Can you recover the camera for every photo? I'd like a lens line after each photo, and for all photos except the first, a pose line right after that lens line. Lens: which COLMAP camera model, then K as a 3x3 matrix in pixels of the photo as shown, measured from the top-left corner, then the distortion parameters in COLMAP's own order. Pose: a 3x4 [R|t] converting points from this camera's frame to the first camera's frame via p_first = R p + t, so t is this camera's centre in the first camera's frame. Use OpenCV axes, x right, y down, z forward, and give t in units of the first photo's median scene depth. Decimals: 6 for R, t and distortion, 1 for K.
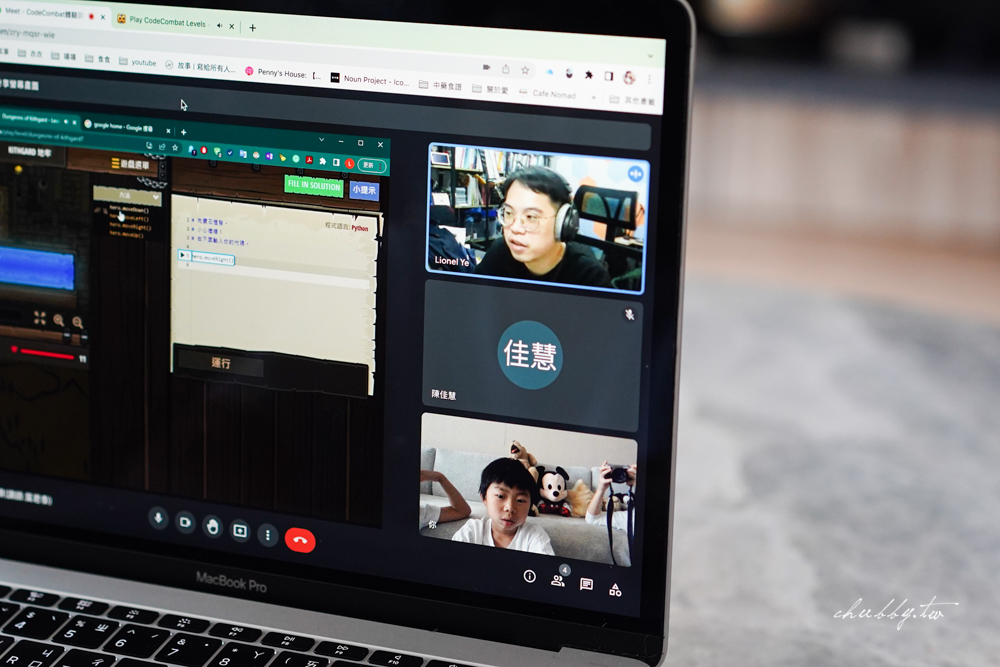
lens RADIAL K [[2390.1, 0, 464.5], [0, 2390.1, 291.7], [0, 0, 1]] dist [-0.035362, 0.000000]
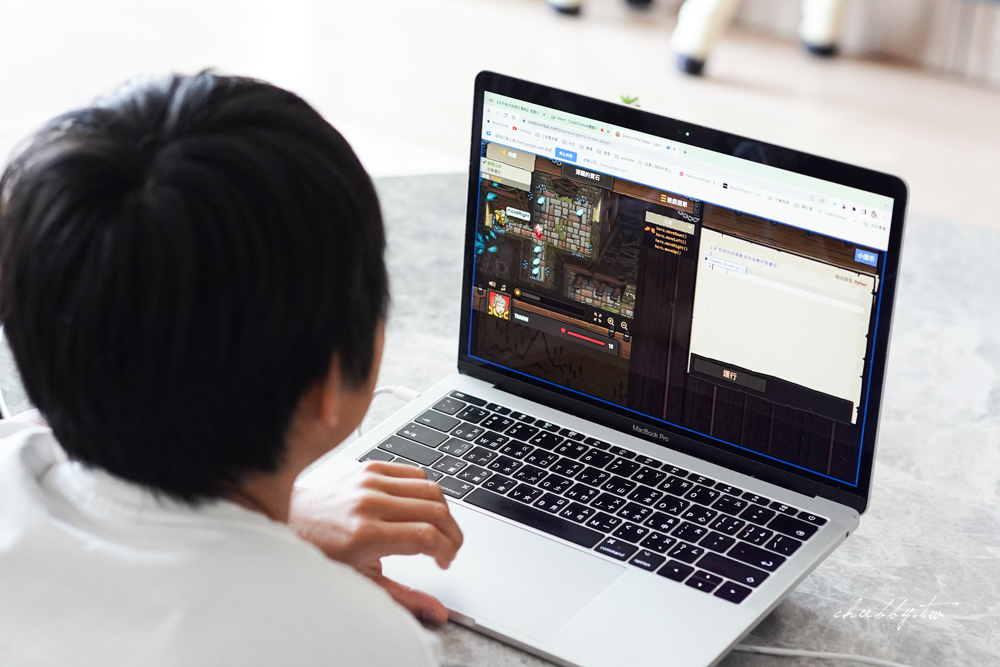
lens RADIAL K [[2390.1, 0, 505.1], [0, 2390.1, 331.7], [0, 0, 1]] dist [-0.035362, 0.000000]
pose [[0.973777, 0.122694, -0.191583, 0.148882], [-0.092650, 0.982986, 0.158603, -0.257087], [0.207783, -0.136694, 0.968577, -0.877112]]
